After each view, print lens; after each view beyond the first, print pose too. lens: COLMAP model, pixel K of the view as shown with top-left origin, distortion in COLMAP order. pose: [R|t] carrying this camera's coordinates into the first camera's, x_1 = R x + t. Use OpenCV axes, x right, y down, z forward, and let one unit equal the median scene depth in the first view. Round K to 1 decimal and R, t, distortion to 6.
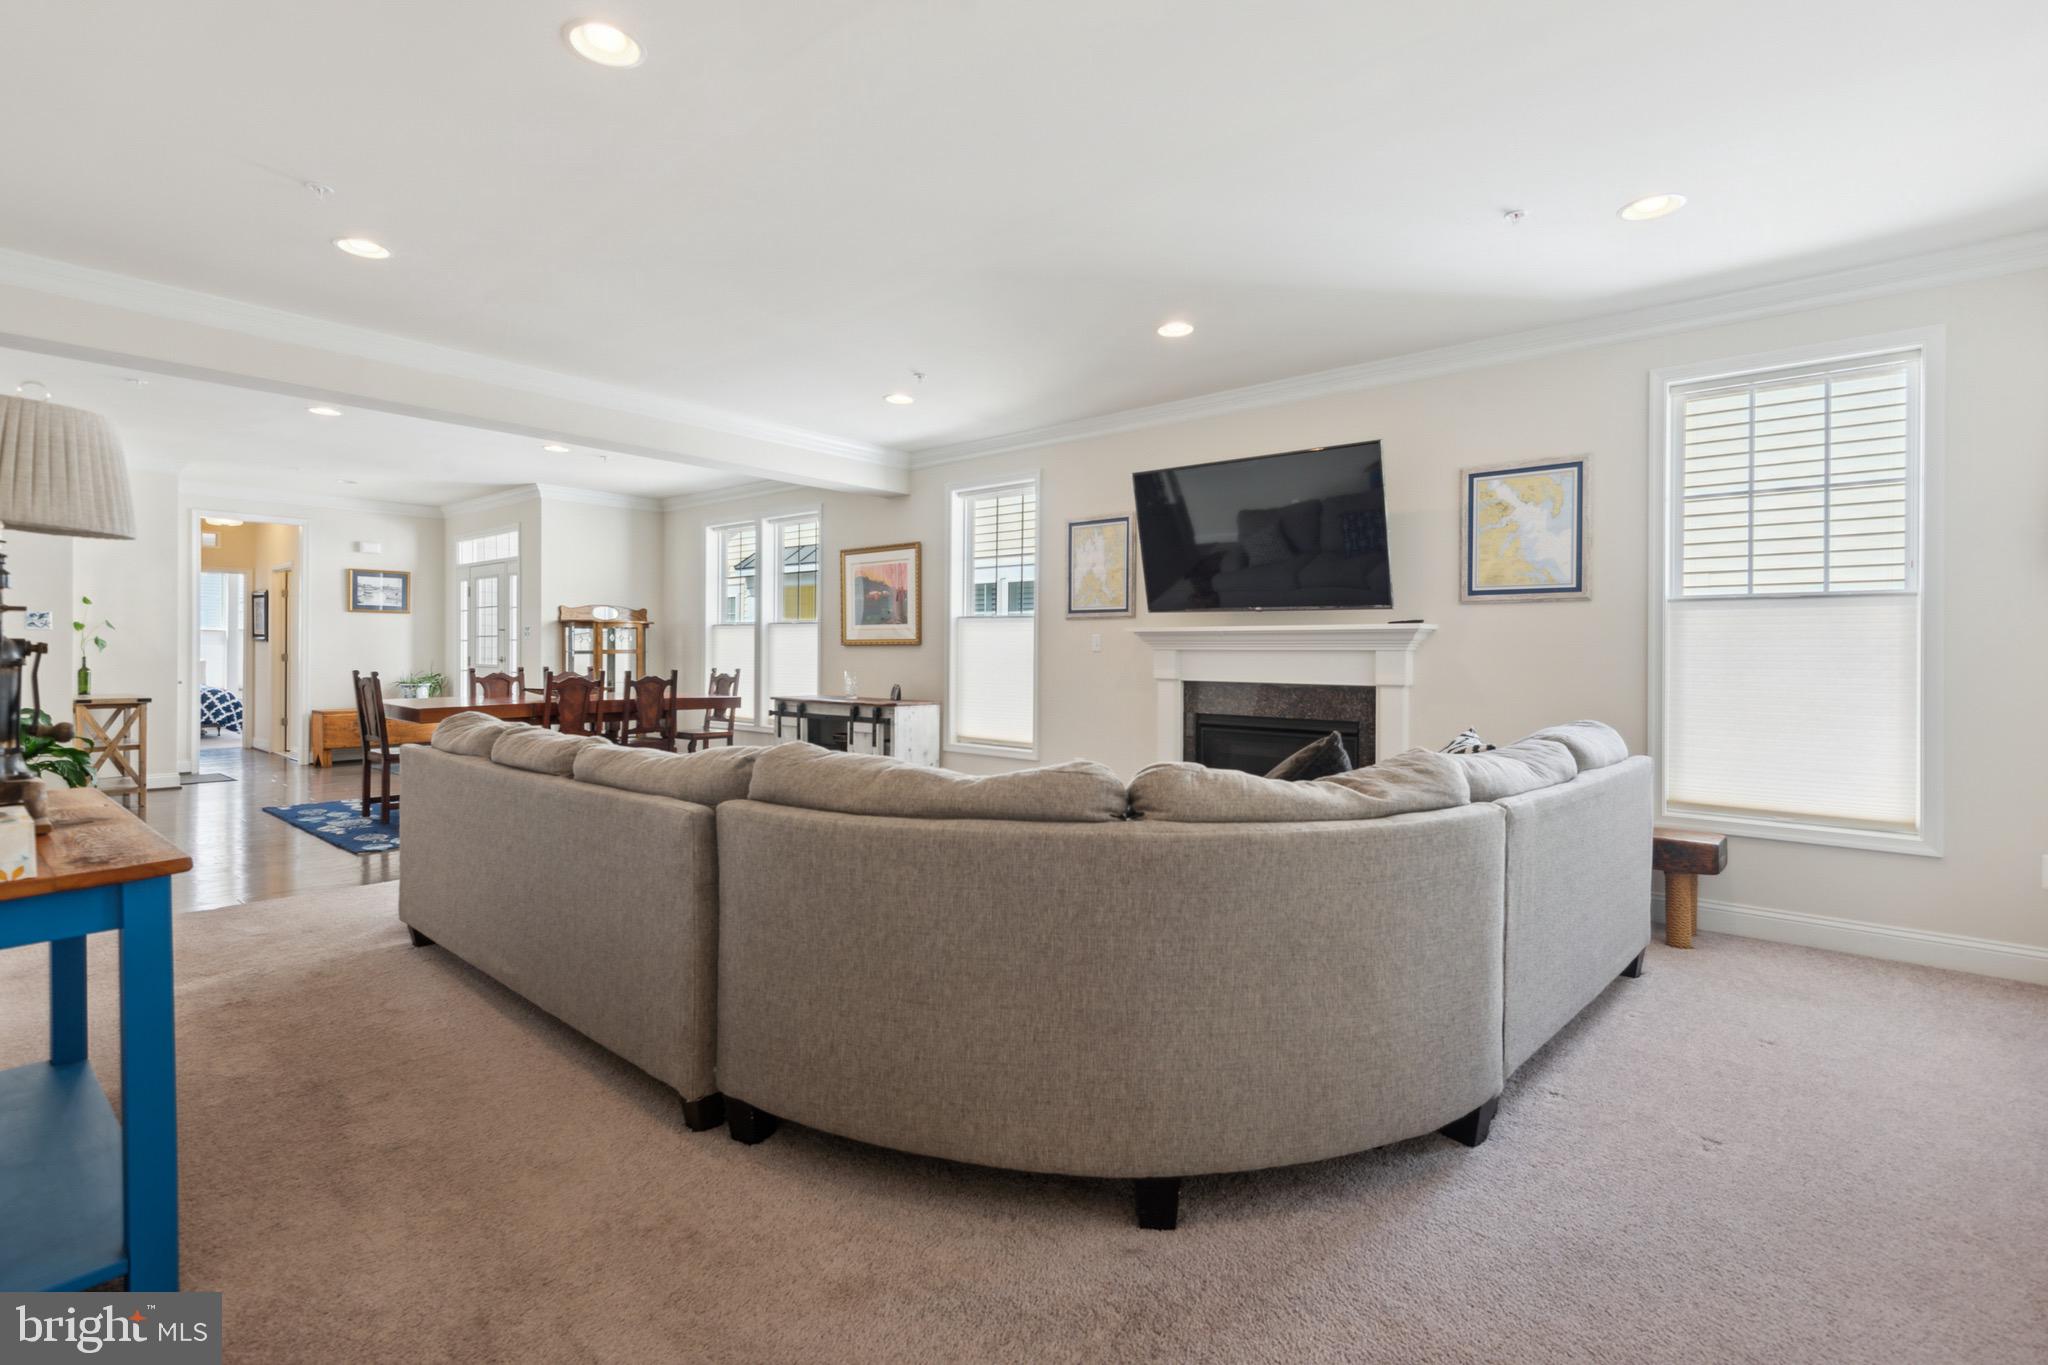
lens RADIAL K [[953.3, 0, 1025.6], [0, 953.3, 659.8], [0, 0, 1]] dist [0.033519, -0.019429]
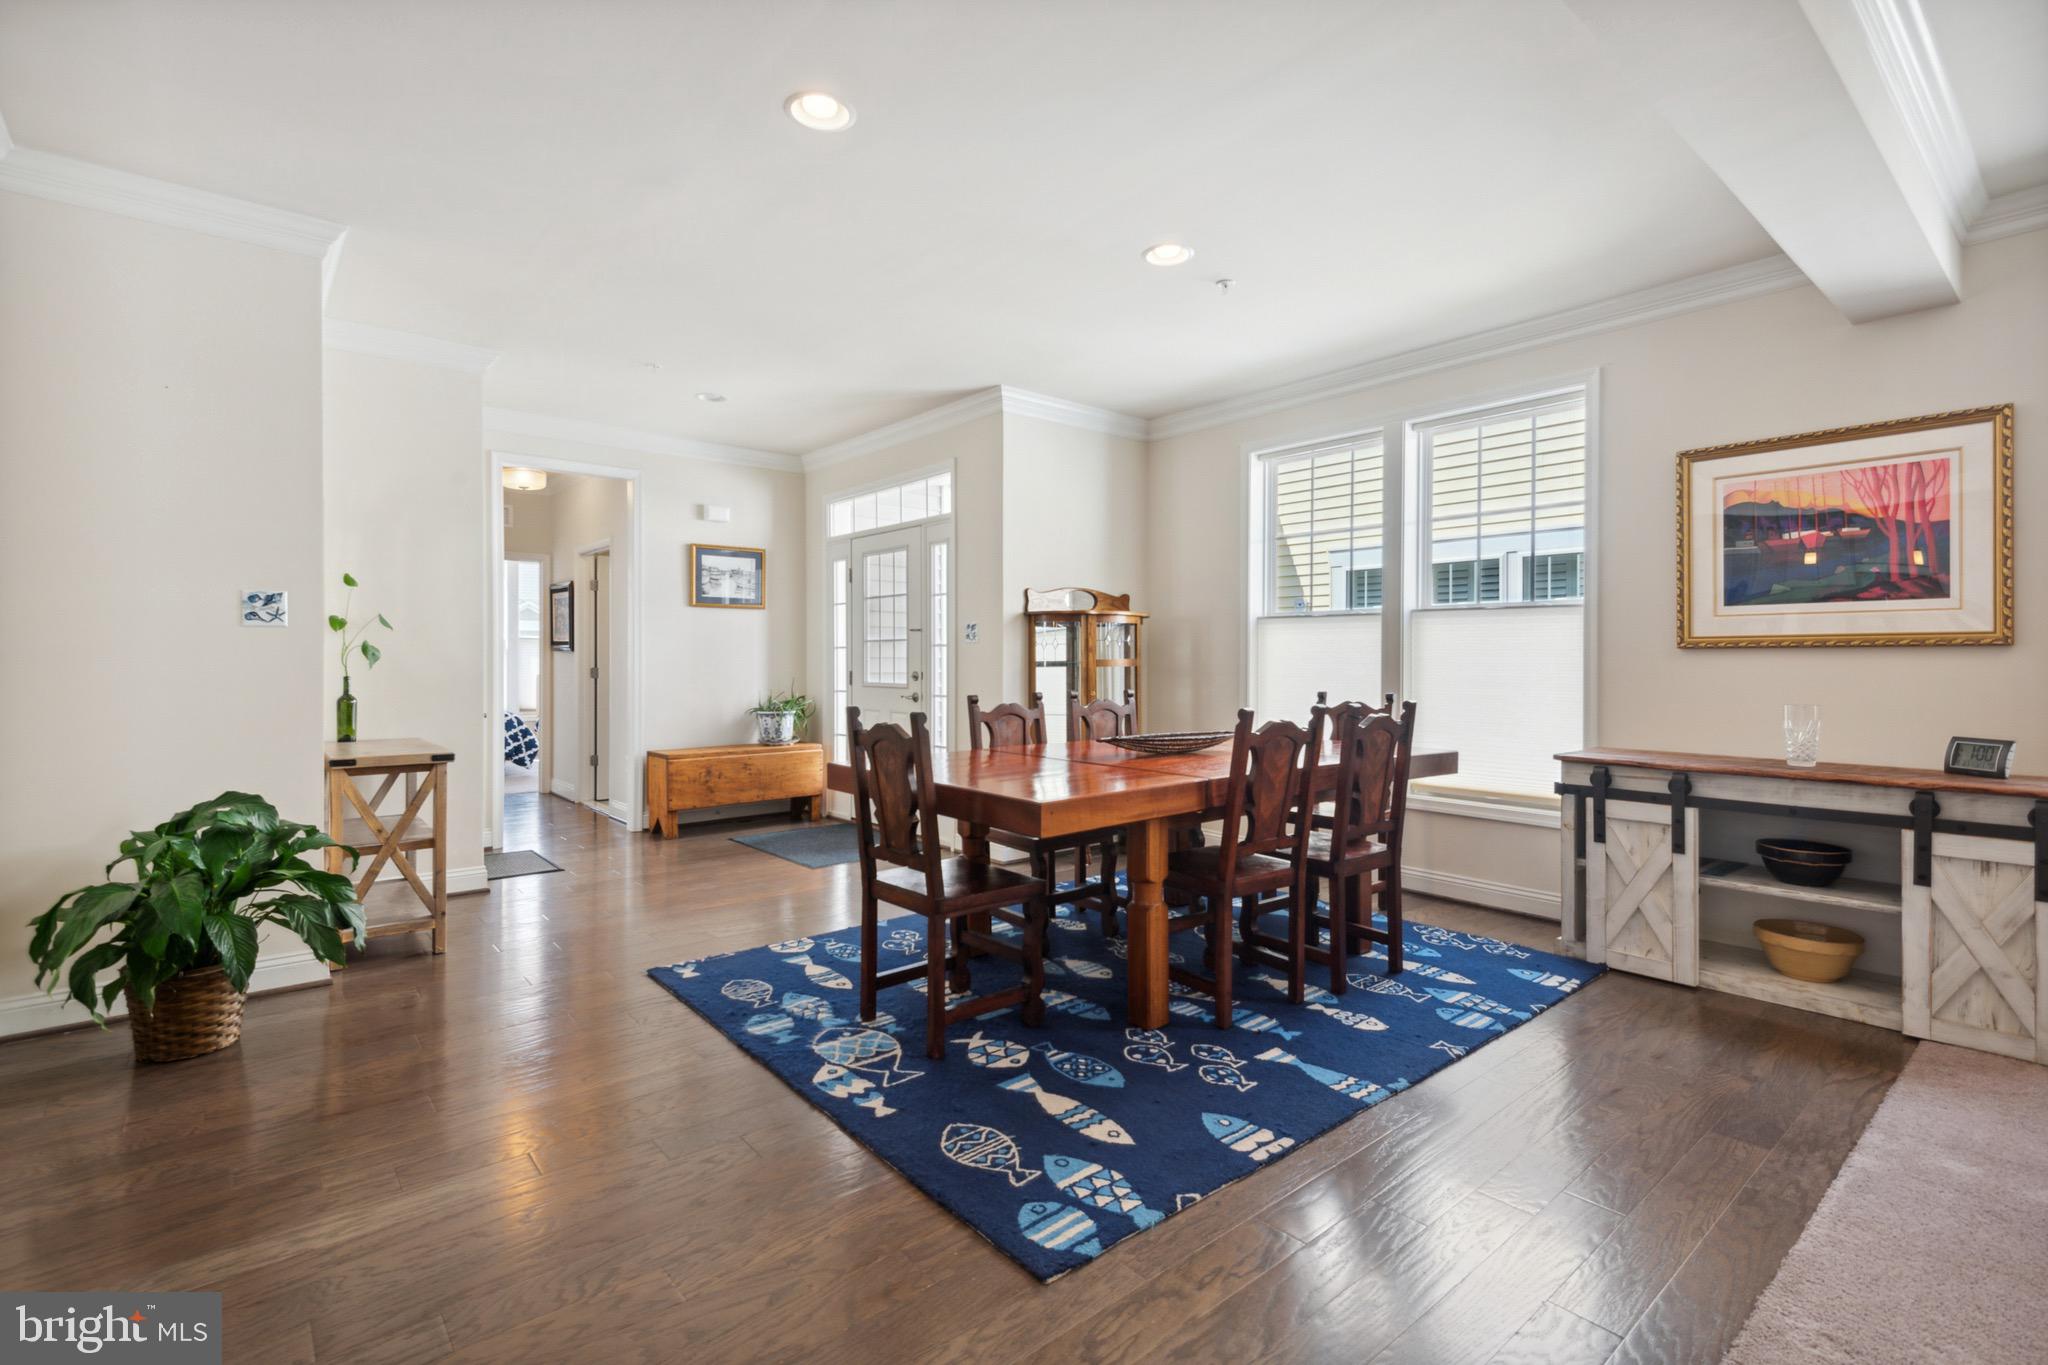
lens RADIAL K [[942.2, 0, 1024.4], [0, 942.2, 667.7], [0, 0, 1]] dist [0.041927, -0.020506]
pose [[0.986494, -0.004701, -0.163728, -0.374049], [0.004982, 0.999987, 0.001309, -0.006495], [0.163720, -0.002107, 0.986505, 0.391755]]
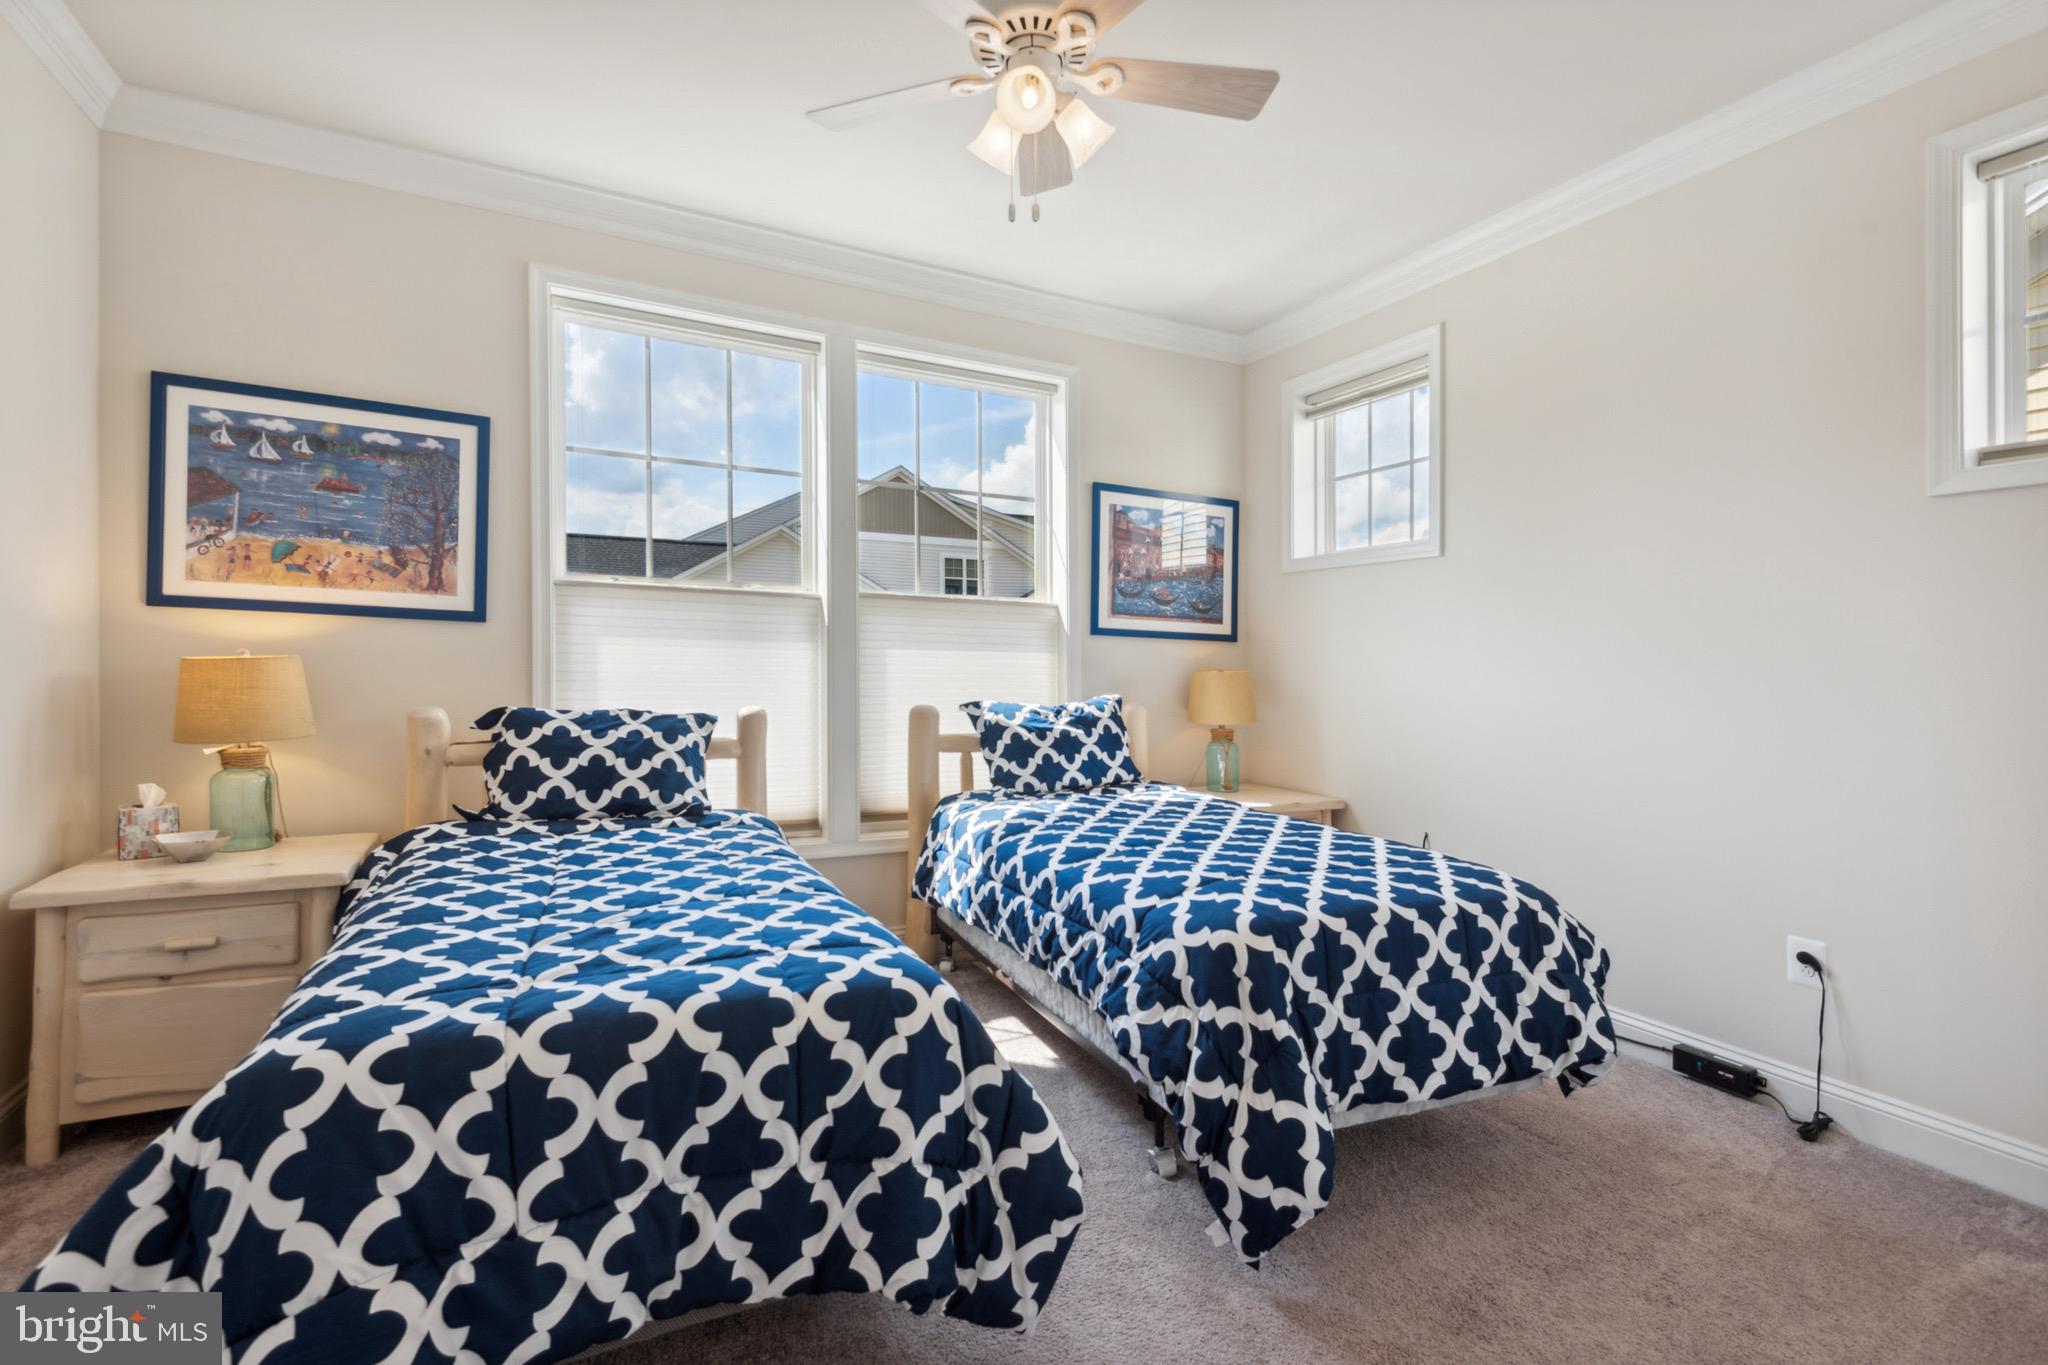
lens RADIAL K [[953.3, 0, 1025.6], [0, 953.3, 659.8], [0, 0, 1]] dist [0.033519, -0.019429]
pose [[0.923376, -0.006355, -0.383844, -0.995274], [0.005748, 0.999980, -0.002728, -0.015234], [0.383854, 0.000313, 0.923394, 1.150196]]
